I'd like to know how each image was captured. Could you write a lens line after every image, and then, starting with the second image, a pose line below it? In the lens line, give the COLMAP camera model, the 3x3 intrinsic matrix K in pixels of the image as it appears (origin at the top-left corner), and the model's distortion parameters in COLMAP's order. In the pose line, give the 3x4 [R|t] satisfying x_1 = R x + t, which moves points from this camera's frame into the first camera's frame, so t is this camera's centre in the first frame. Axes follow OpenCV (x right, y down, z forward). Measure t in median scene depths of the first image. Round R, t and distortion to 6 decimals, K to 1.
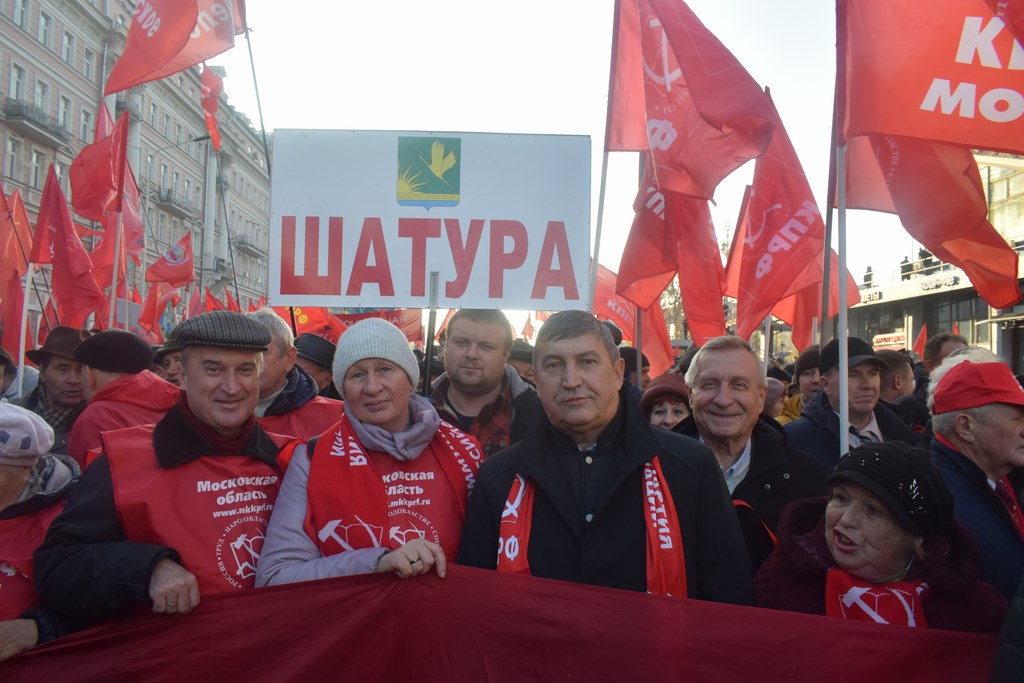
lens RADIAL K [[767.1, 0, 512.0], [0, 767.1, 341.5], [0, 0, 1]] dist [-0.005163, -0.000194]
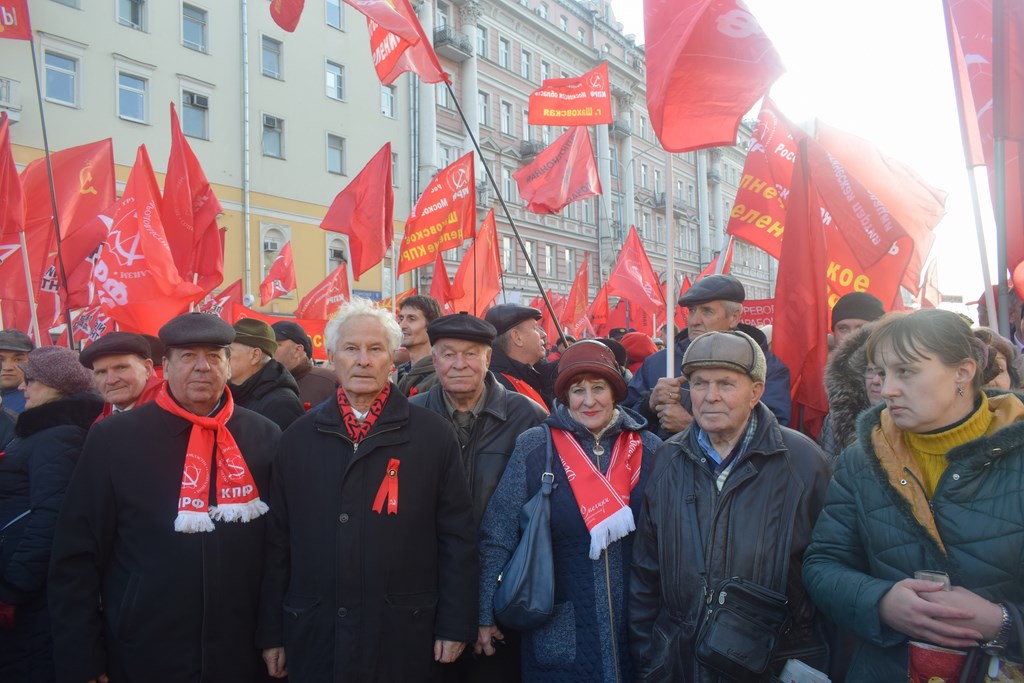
lens RADIAL K [[669.1, 0, 512.0], [0, 669.1, 341.5], [0, 0, 1]] dist [-0.003701, 0.000258]
pose [[0.750289, -0.069863, -0.657409, -0.008339], [0.078594, 0.996775, -0.016230, 0.005873], [0.656422, -0.039491, 0.753359, 0.155482]]
